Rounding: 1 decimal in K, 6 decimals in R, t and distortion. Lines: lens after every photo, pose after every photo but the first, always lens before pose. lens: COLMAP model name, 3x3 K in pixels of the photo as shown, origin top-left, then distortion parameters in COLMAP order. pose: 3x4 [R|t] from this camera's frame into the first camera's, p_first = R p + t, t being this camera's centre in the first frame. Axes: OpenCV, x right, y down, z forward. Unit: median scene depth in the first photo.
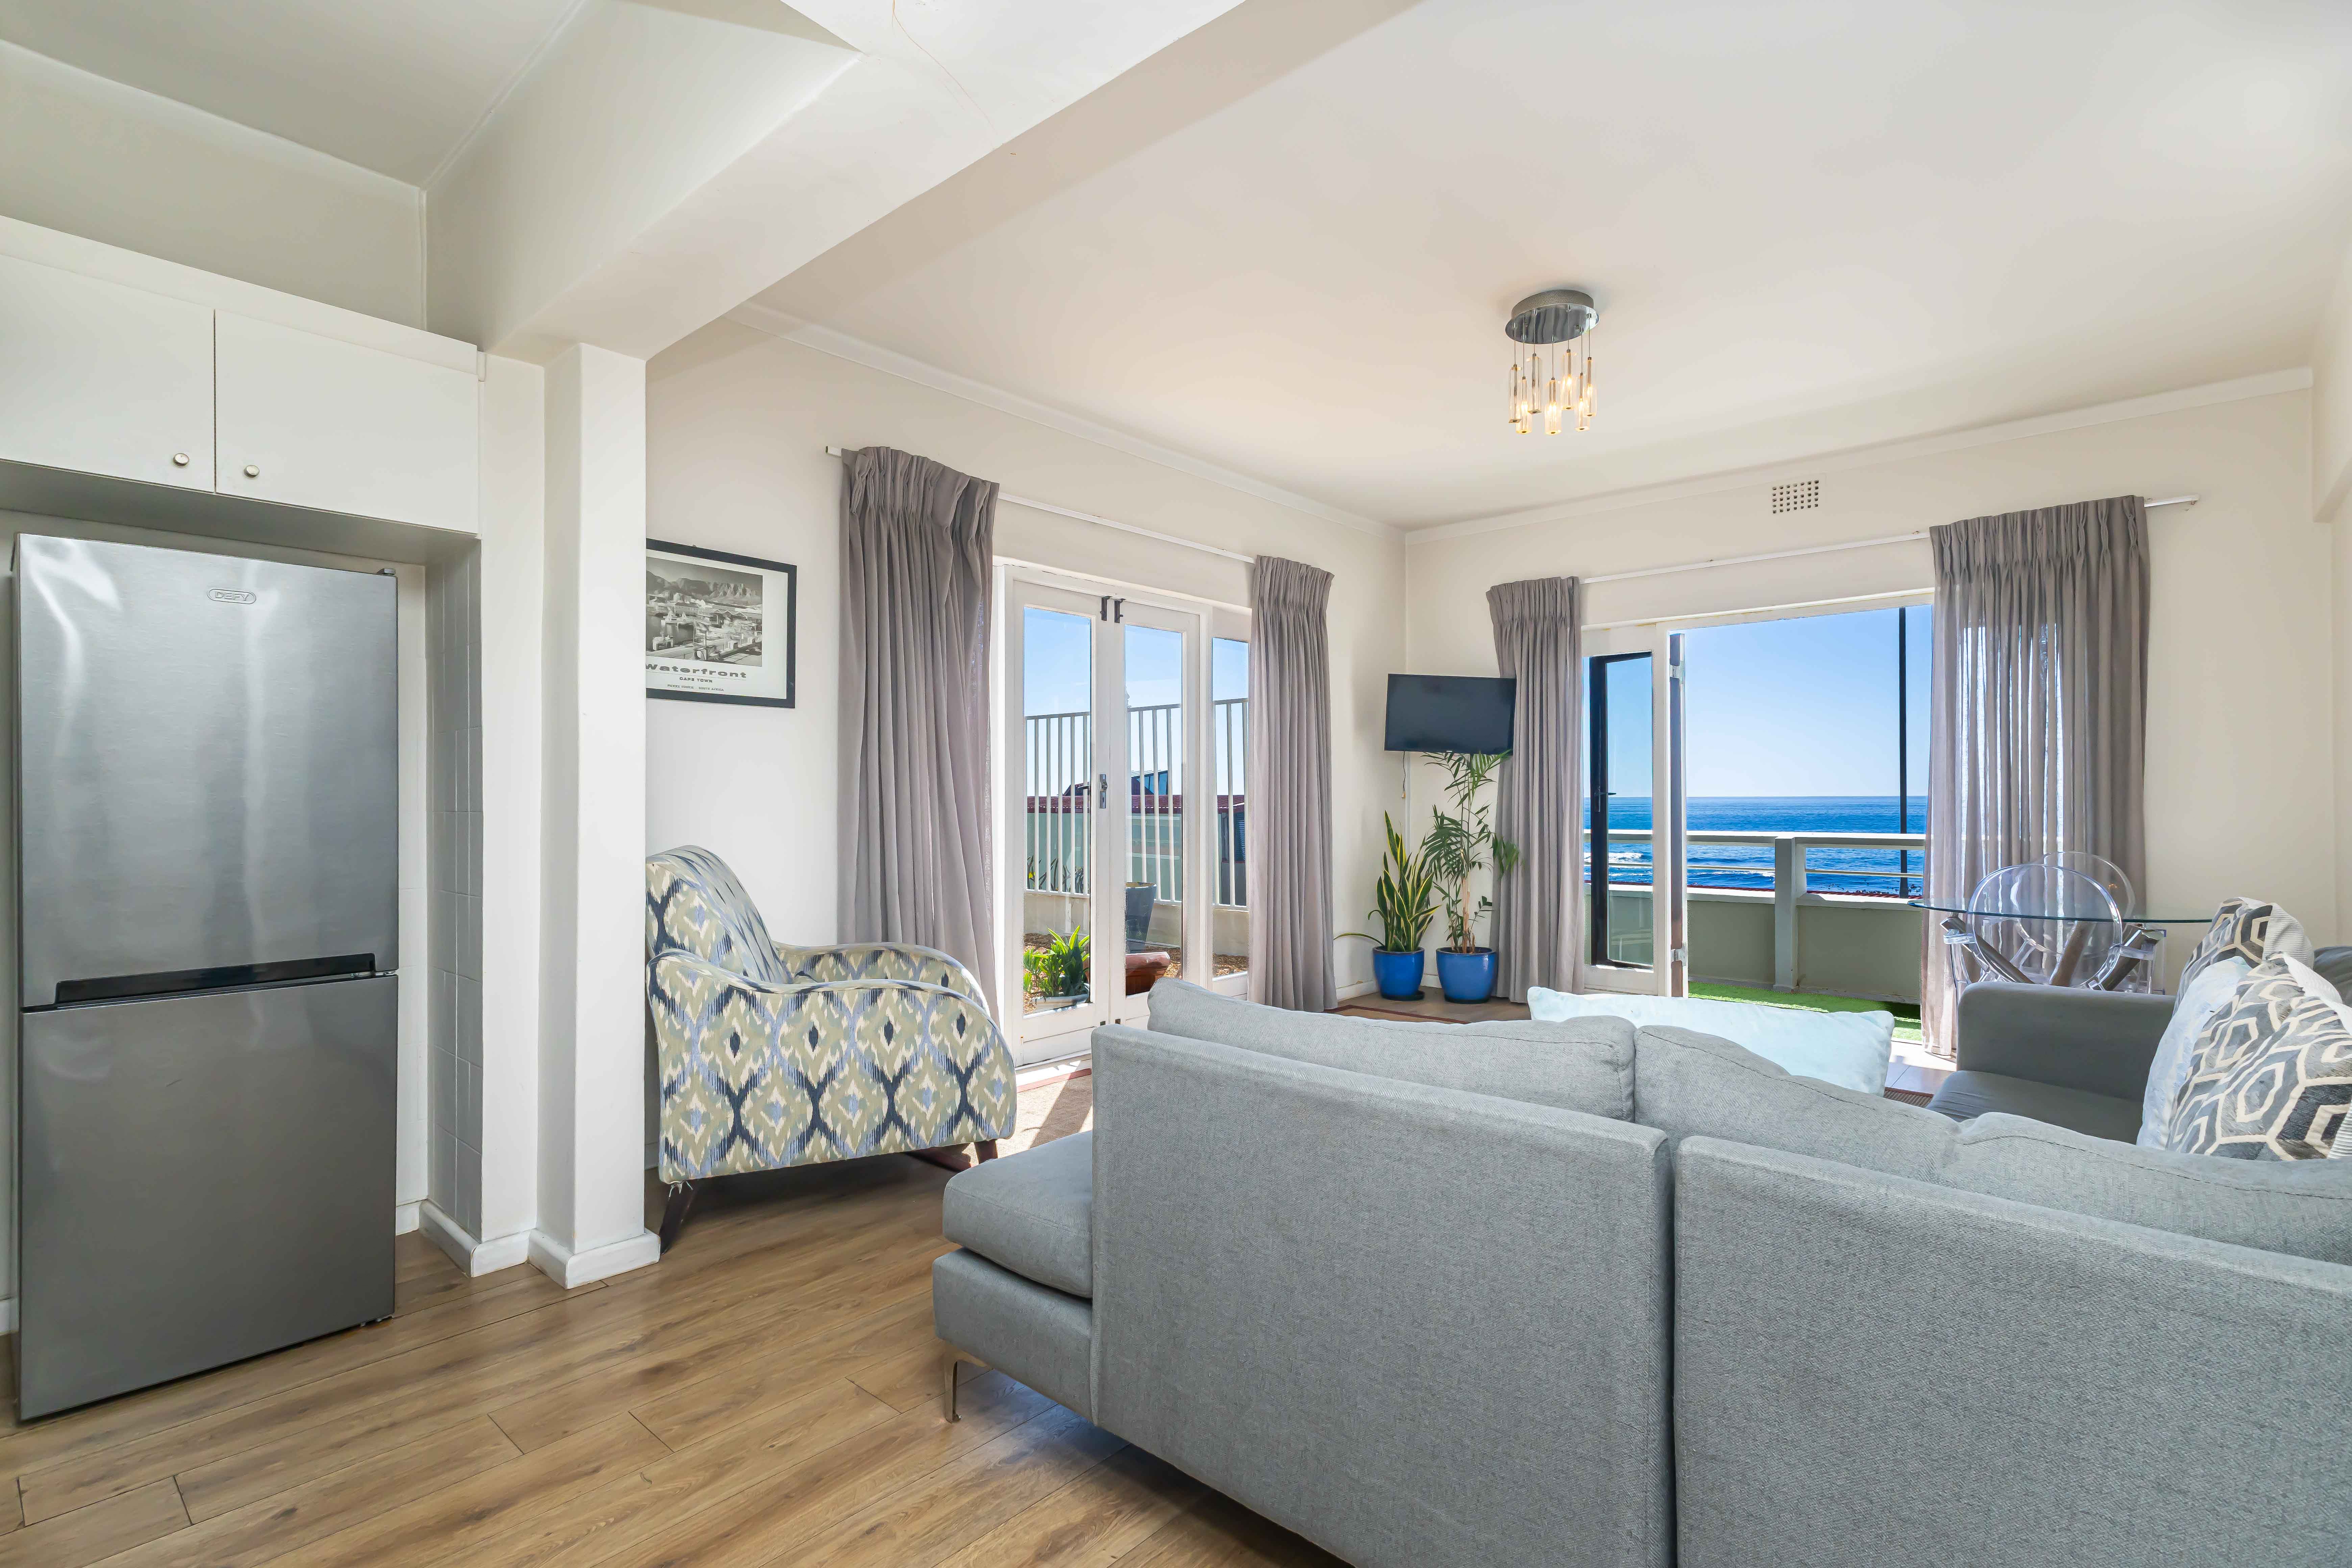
lens RADIAL K [[1111.4, 0, 1222.3], [0, 1111.4, 784.7], [0, 0, 1]] dist [0.031081, 0.000324]
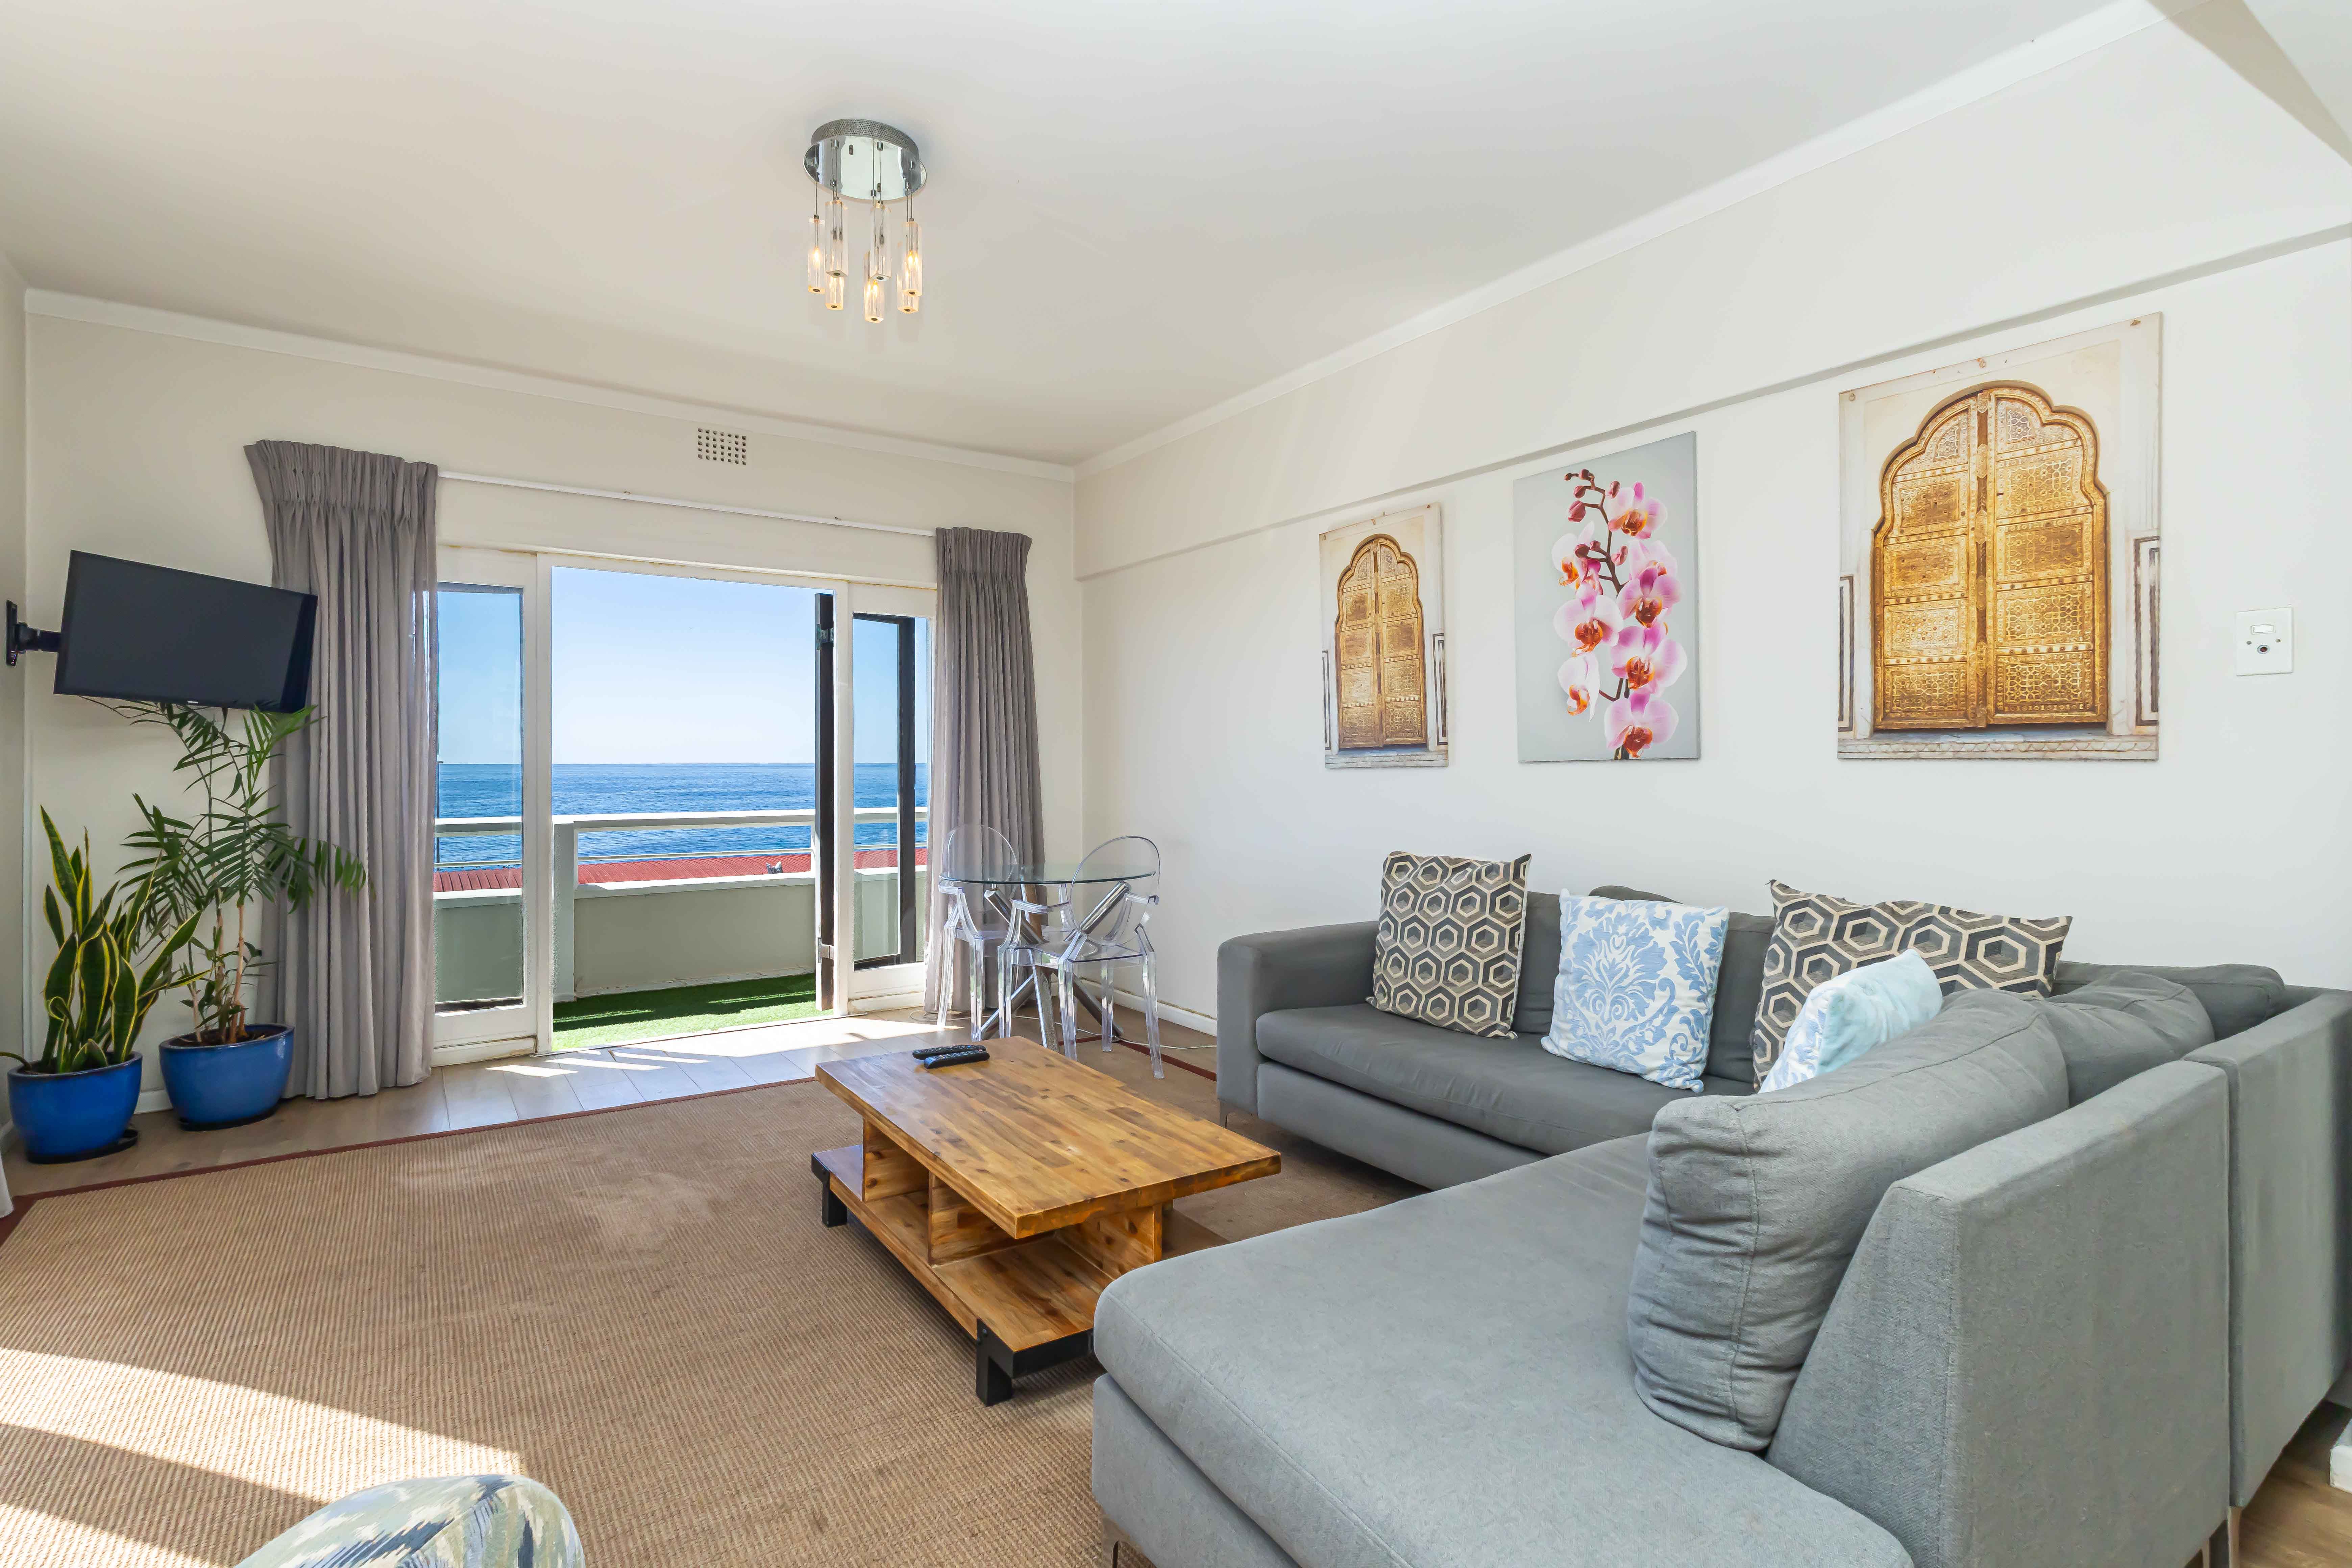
lens RADIAL K [[1123.8, 0, 1166.5], [0, 1123.8, 758.2], [0, 0, 1]] dist [-0.000395, 0.000556]
pose [[0.261739, 0.008295, 0.965103, -0.261195], [-0.012757, 0.999905, -0.005134, -0.004313], [-0.965054, -0.010968, 0.261820, 0.399226]]
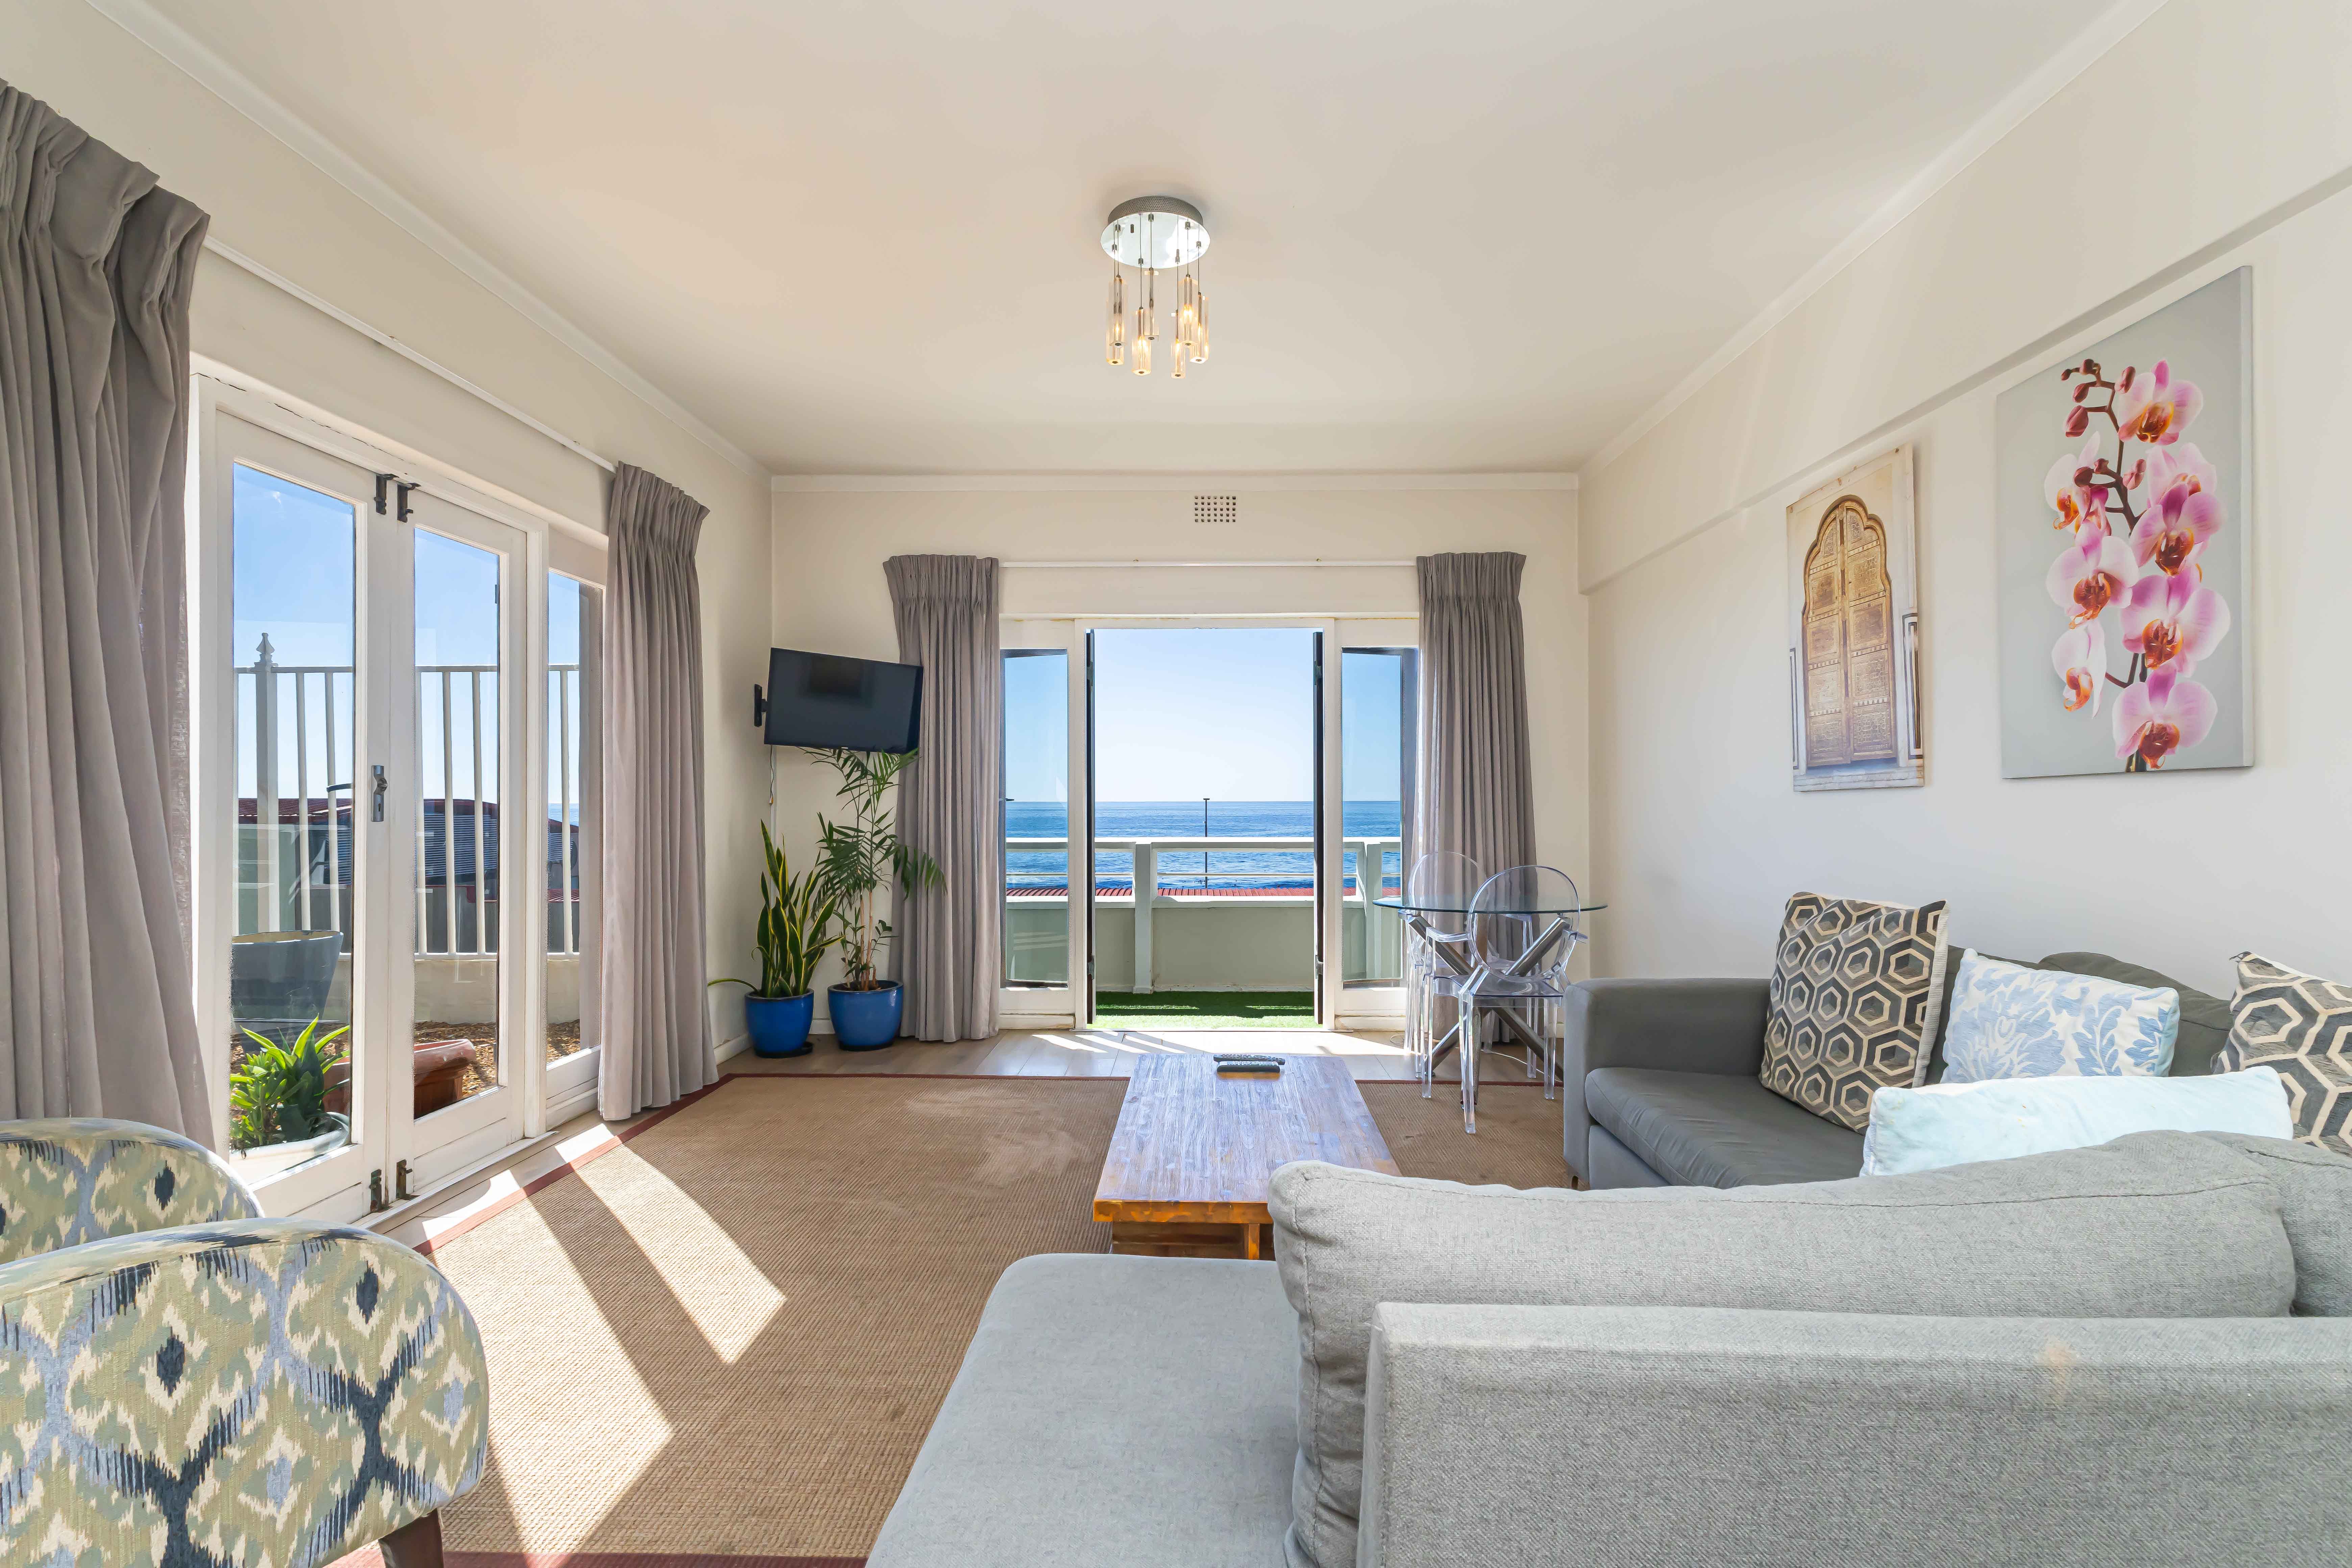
lens RADIAL K [[1109.4, 0, 1184.0], [0, 1109.4, 795.0], [0, 0, 1]] dist [0.009637, 0.000572]
pose [[0.767801, 0.006046, 0.640660, -0.149008], [-0.009554, 0.999952, 0.002013, 0.001264], [-0.640617, -0.007667, 0.767822, 0.231271]]
